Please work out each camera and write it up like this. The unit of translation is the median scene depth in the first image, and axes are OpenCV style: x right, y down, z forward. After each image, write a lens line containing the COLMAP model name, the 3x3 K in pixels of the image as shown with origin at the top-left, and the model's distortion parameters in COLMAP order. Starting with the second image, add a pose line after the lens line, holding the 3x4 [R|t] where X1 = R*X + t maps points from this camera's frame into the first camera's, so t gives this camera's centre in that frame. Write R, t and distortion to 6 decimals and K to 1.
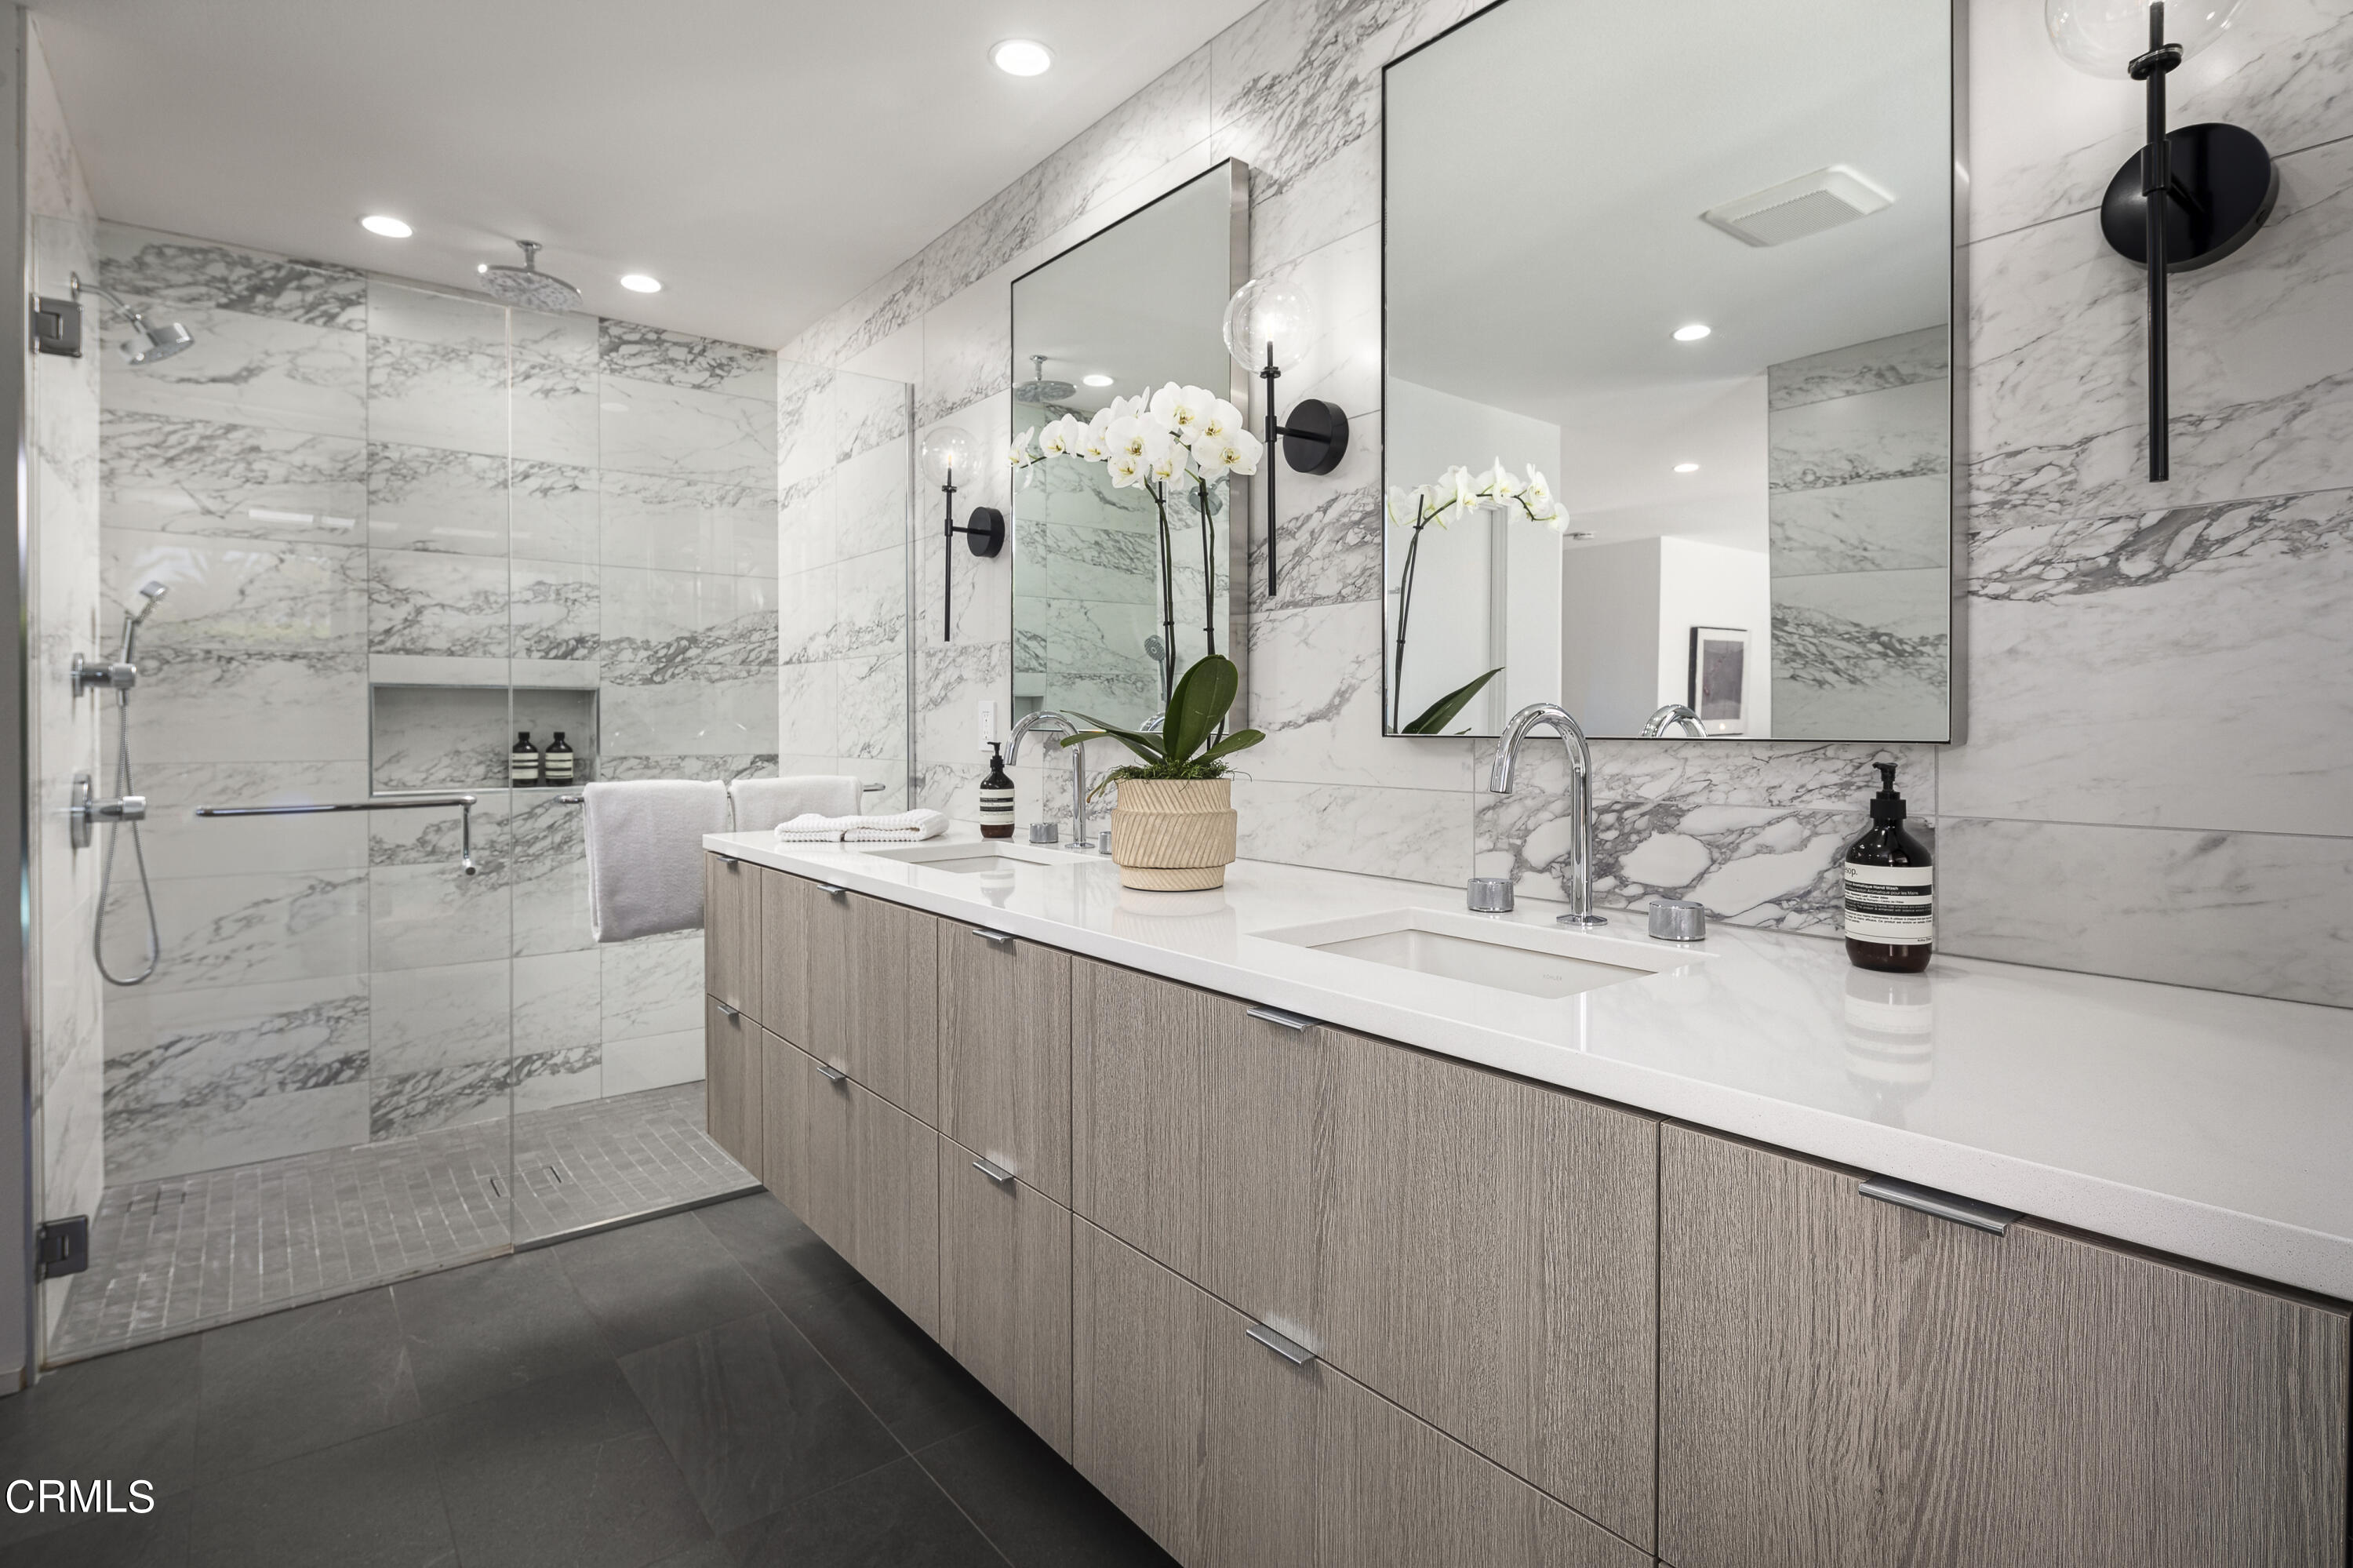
lens RADIAL K [[1164.6, 0, 1174.6], [0, 1164.6, 730.1], [0, 0, 1]] dist [0.000214, -0.000247]
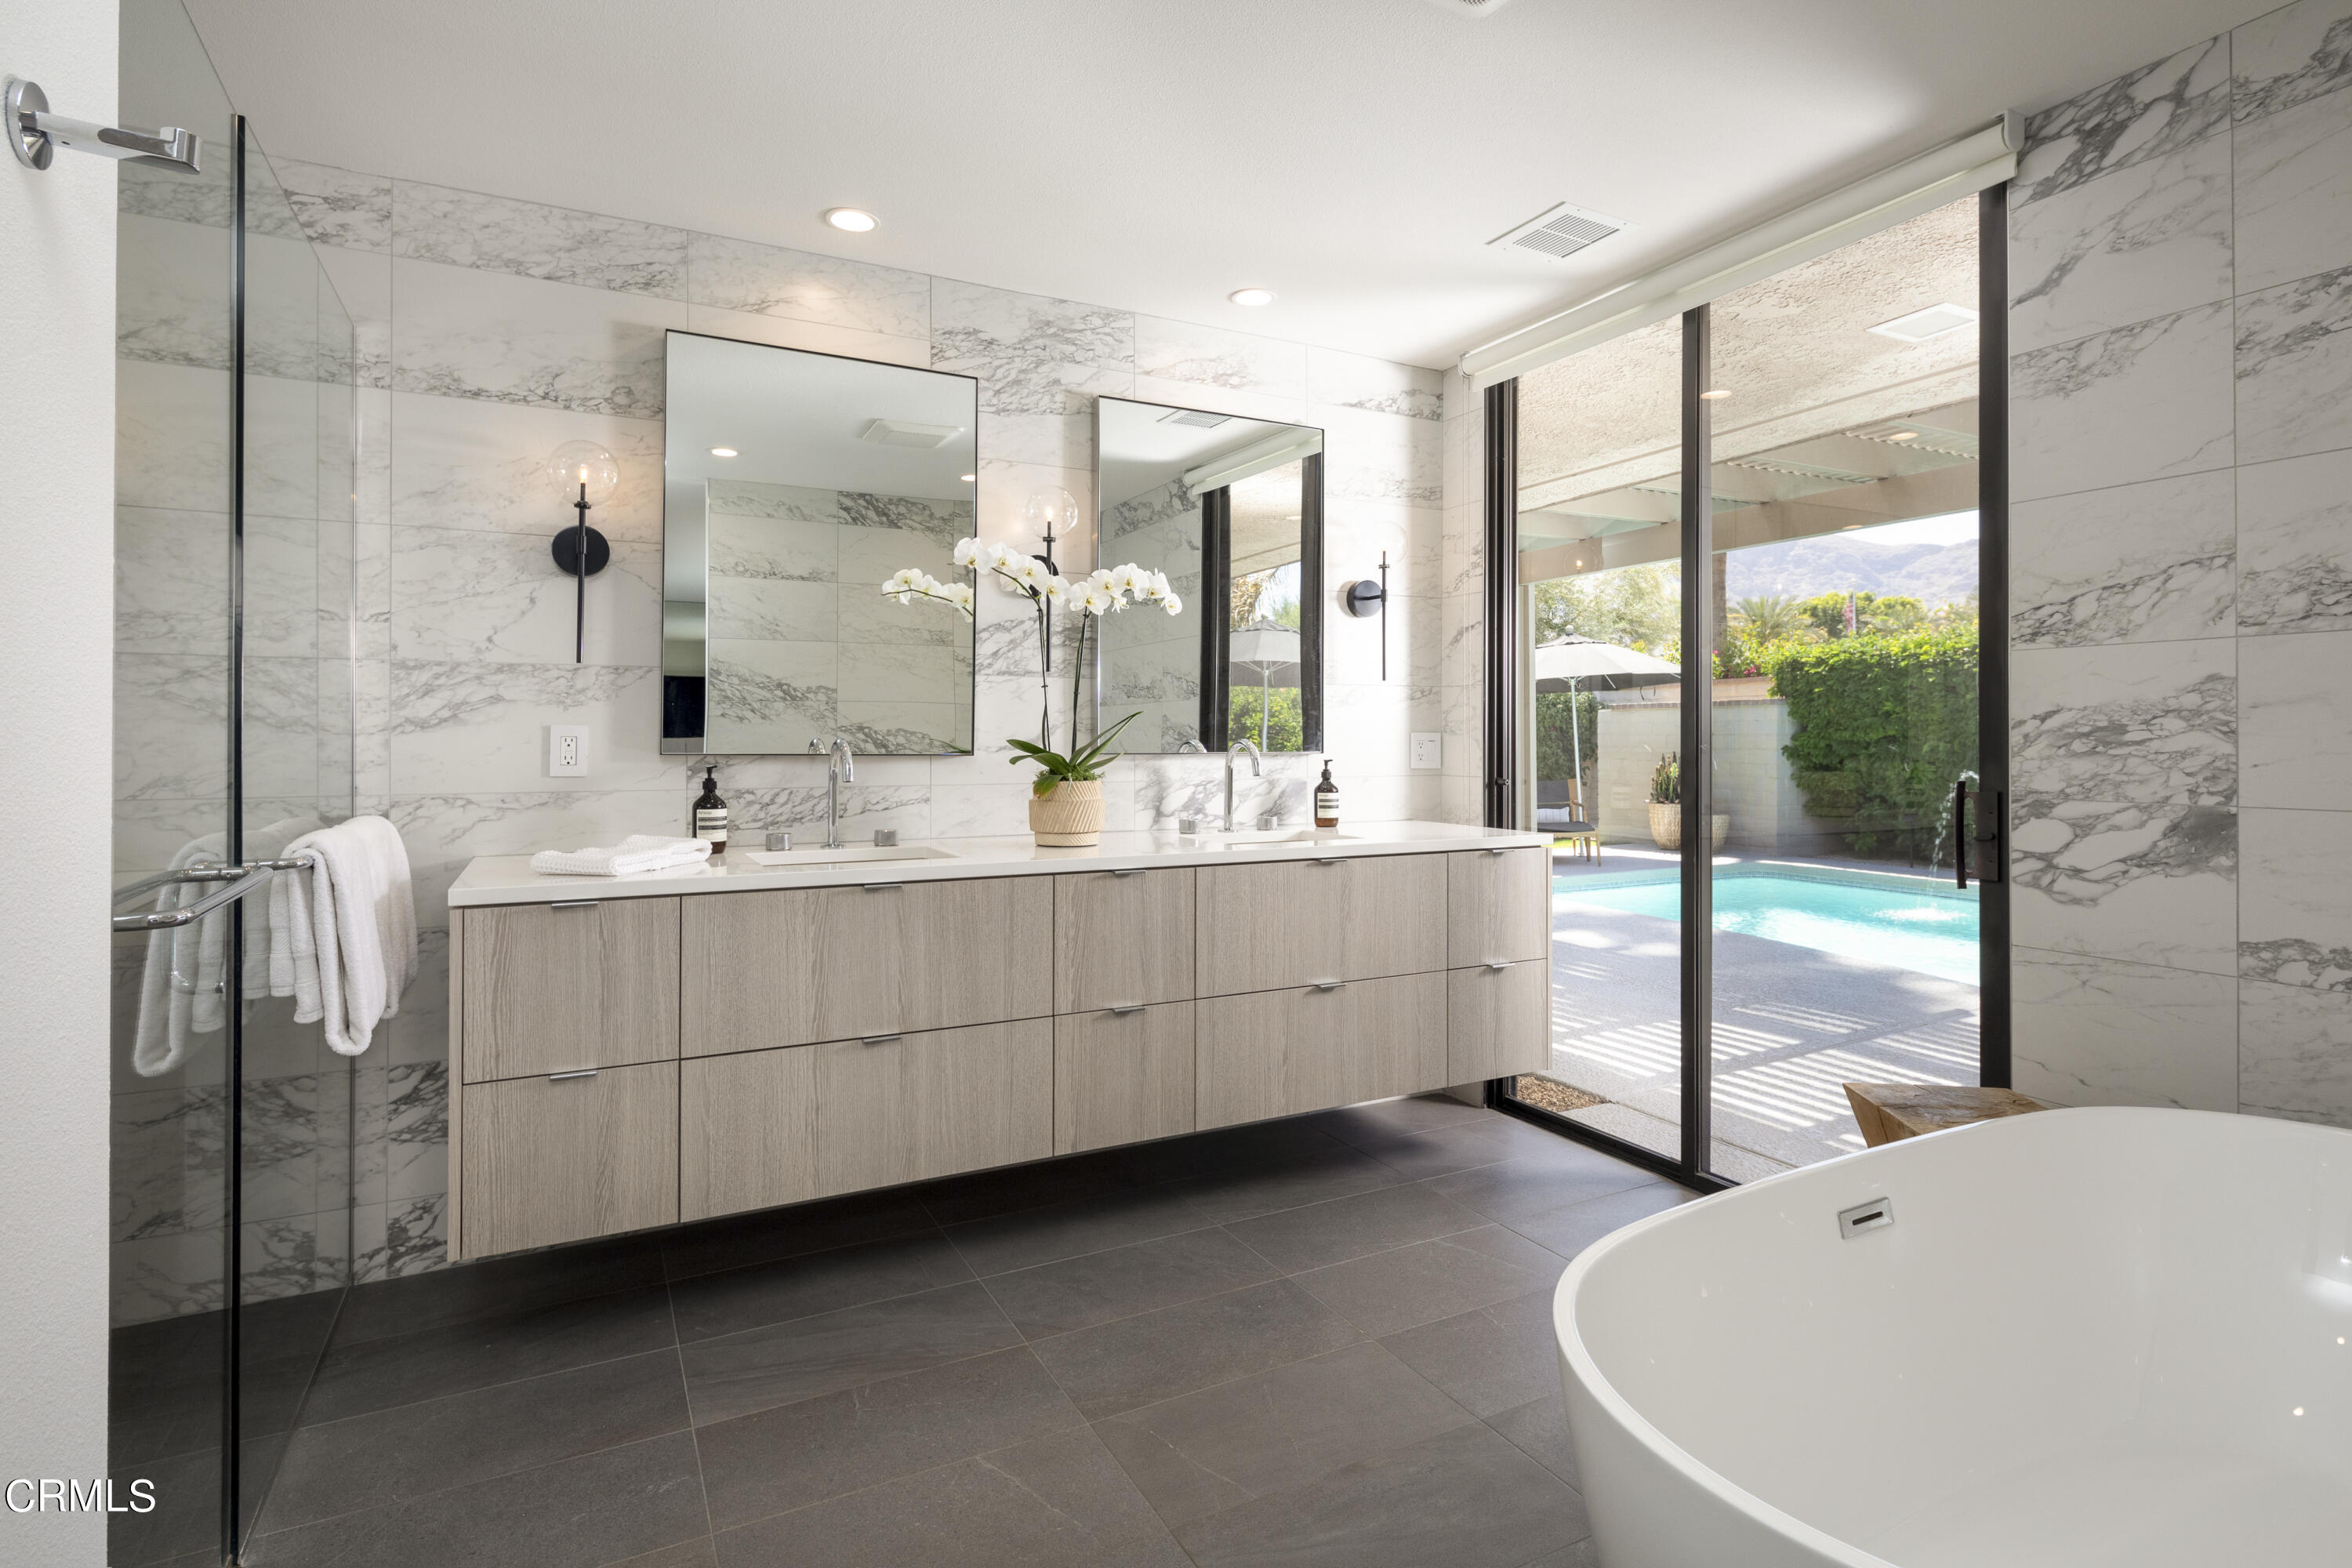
lens RADIAL K [[1164.1, 0, 1174.1], [0, 1164.1, 730.1], [0, 0, 1]] dist [0.000214, -0.000247]
pose [[0.190024, 0.011147, 0.981716, -1.354823], [0.005213, 0.999910, -0.012363, -0.009028], [-0.981766, 0.007467, 0.189949, 0.445585]]
